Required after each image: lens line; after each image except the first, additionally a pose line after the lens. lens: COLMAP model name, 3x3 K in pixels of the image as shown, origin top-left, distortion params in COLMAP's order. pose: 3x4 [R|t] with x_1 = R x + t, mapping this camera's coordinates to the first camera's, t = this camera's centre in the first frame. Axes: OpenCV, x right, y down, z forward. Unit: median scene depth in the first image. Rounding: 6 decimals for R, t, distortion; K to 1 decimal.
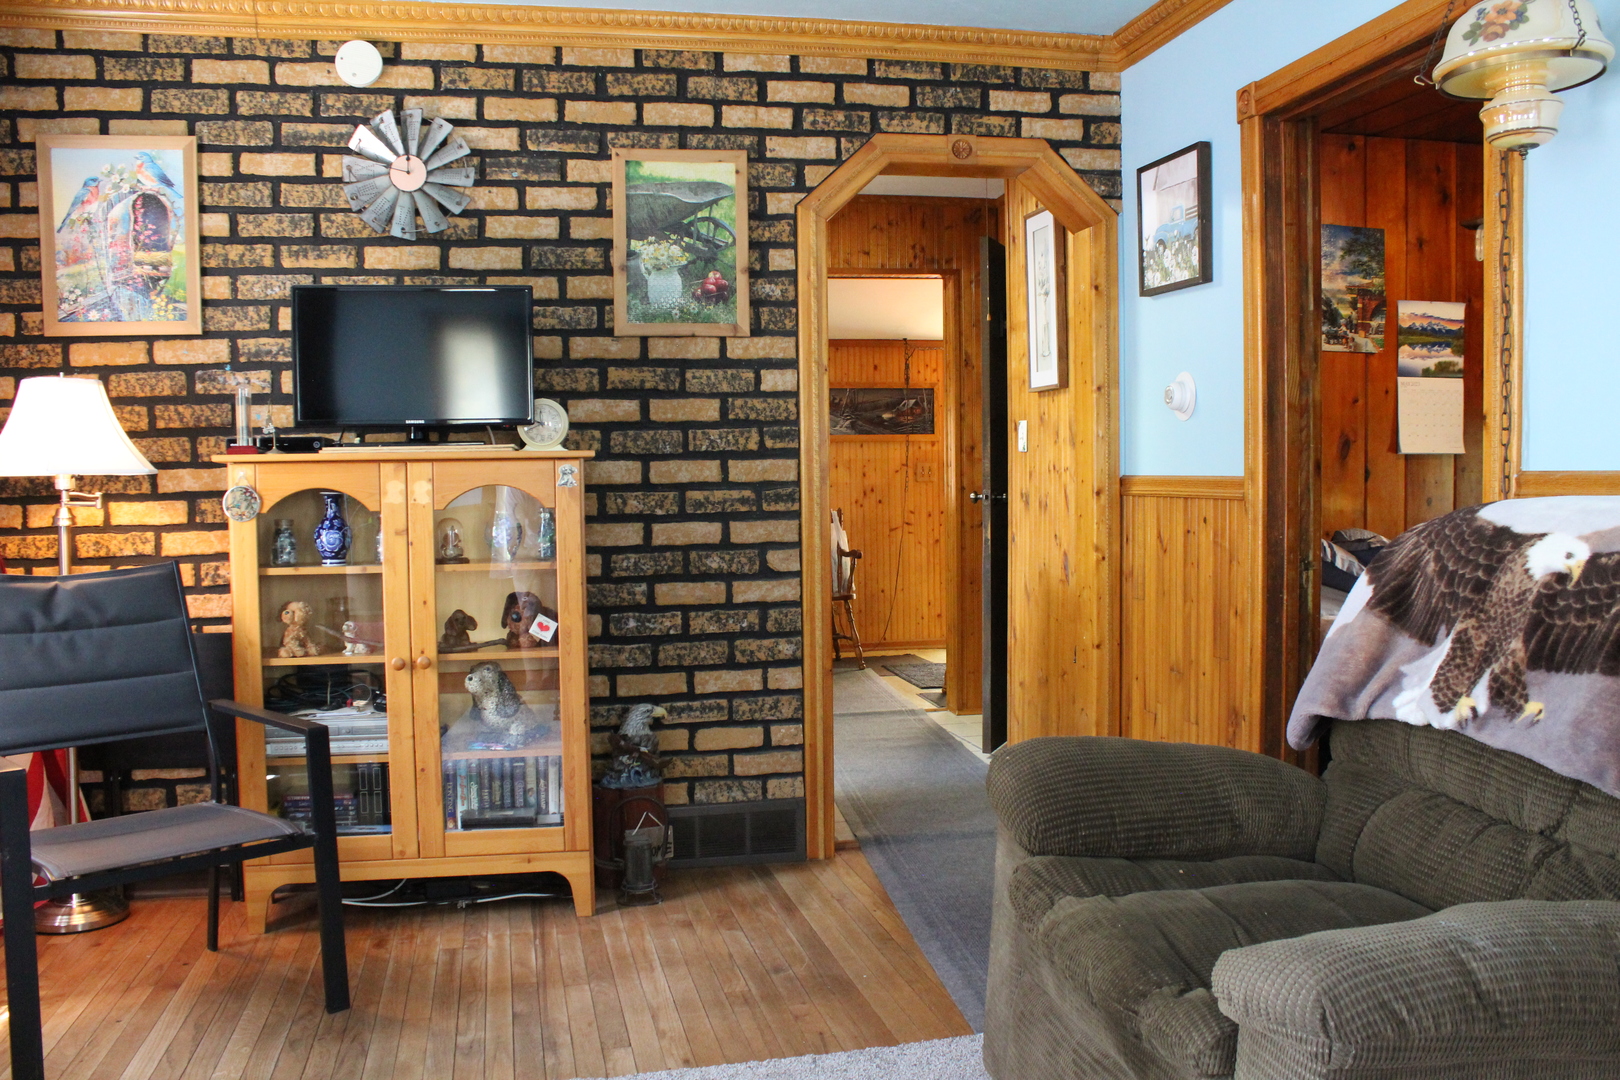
lens RADIAL K [[1354.7, 0, 807.9], [0, 1354.7, 561.5], [0, 0, 1]] dist [-0.169001, 0.142959]
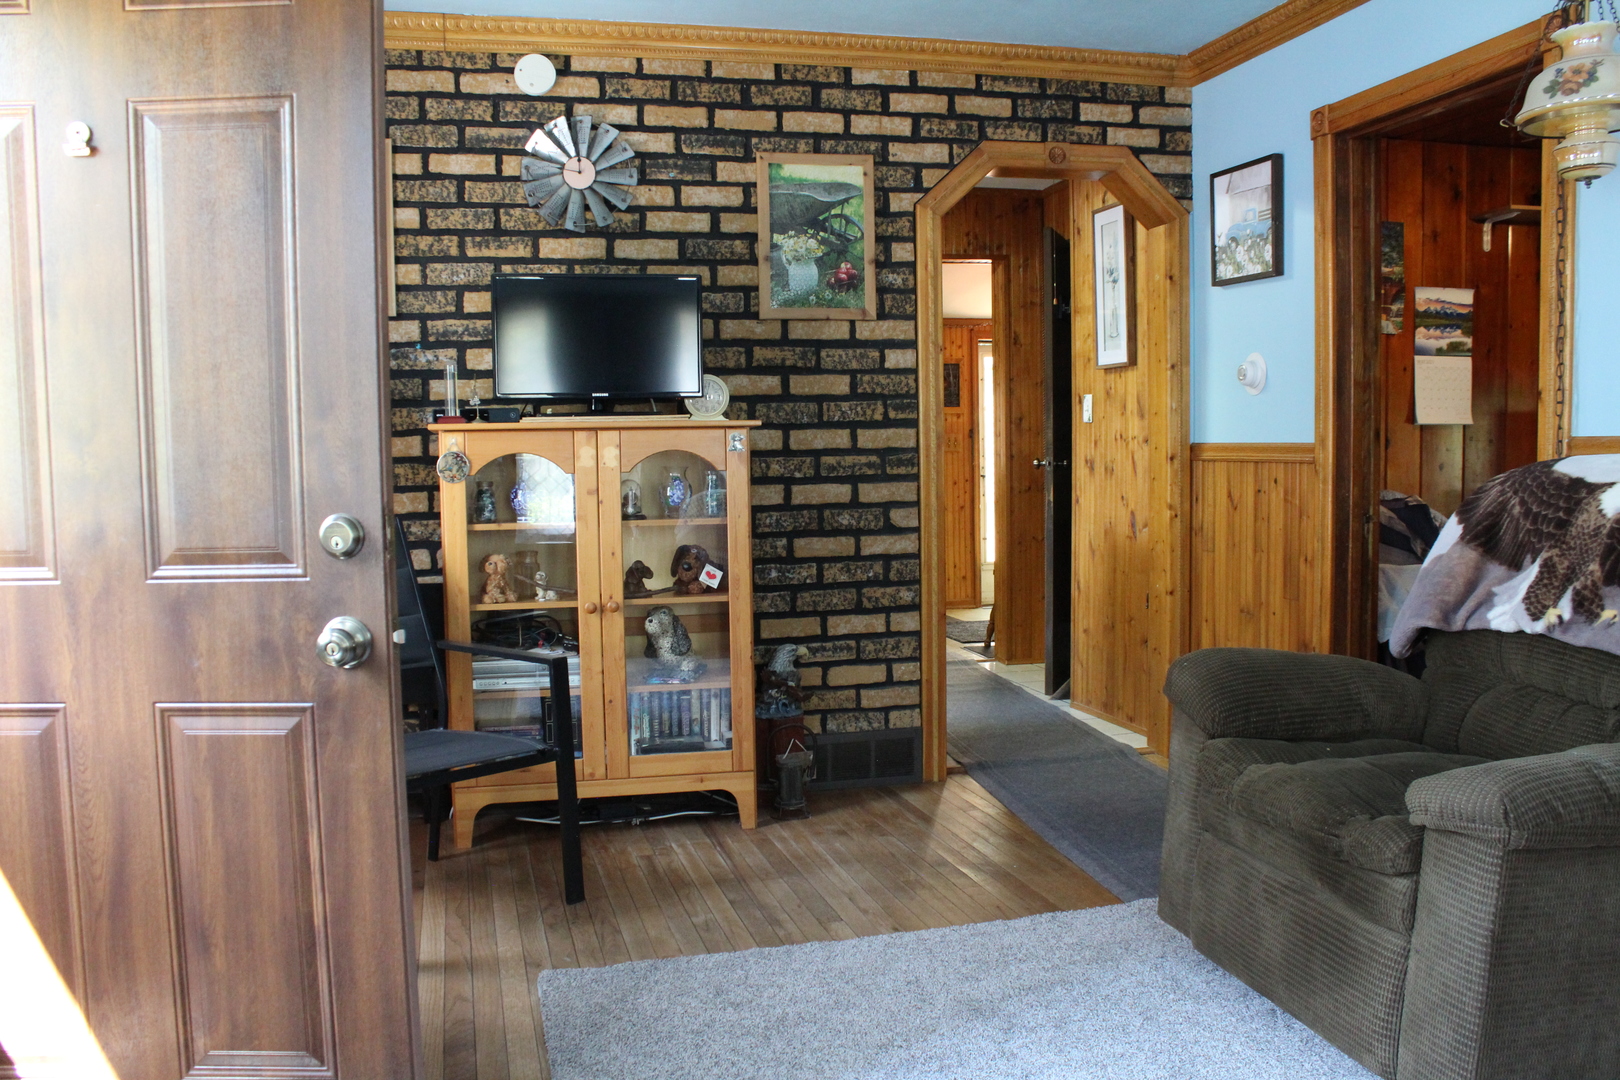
lens RADIAL K [[1354.7, 0, 807.9], [0, 1354.7, 561.5], [0, 0, 1]] dist [-0.169001, 0.142959]
pose [[0.999424, -0.005734, 0.033448, -0.143670], [0.005091, 0.999801, 0.019292, 0.014335], [-0.033552, -0.019110, 0.999254, -0.137181]]
